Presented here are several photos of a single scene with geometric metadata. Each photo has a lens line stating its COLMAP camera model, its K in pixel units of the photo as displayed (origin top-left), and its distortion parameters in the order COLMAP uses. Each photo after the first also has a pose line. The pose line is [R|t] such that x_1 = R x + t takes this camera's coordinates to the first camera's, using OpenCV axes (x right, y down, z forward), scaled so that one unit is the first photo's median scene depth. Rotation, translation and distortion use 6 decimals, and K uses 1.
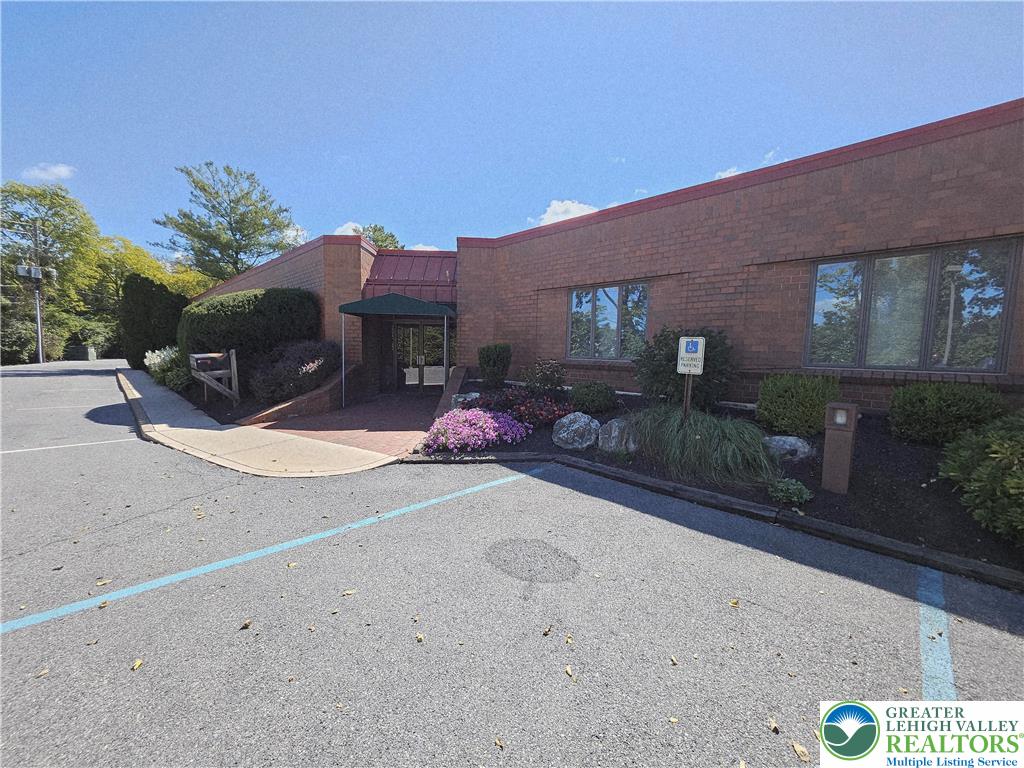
lens RADIAL K [[402.7, 0, 508.2], [0, 402.7, 383.0], [0, 0, 1]] dist [0.007691, -0.003059]
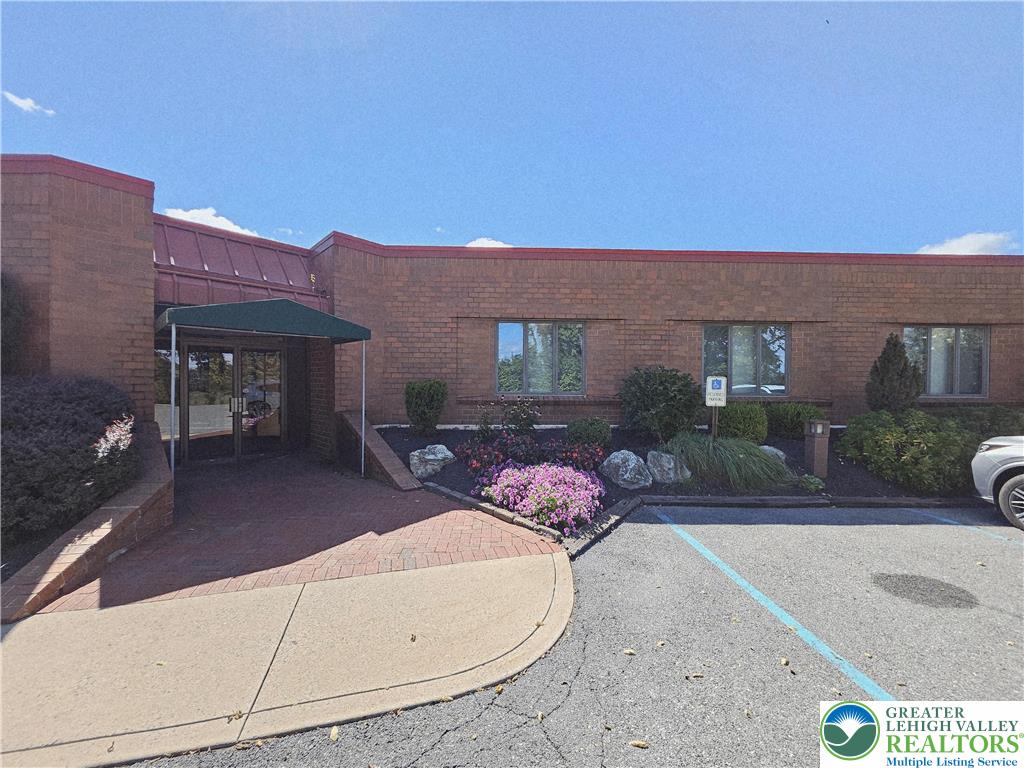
lens RADIAL K [[402.7, 0, 510.6], [0, 402.7, 383.8], [0, 0, 1]] dist [0.007691, -0.003059]
pose [[0.683498, -0.021915, 0.729623, -0.831765], [0.067673, 0.997147, -0.033444, -0.086681], [-0.726809, 0.072235, 0.683031, 0.568537]]
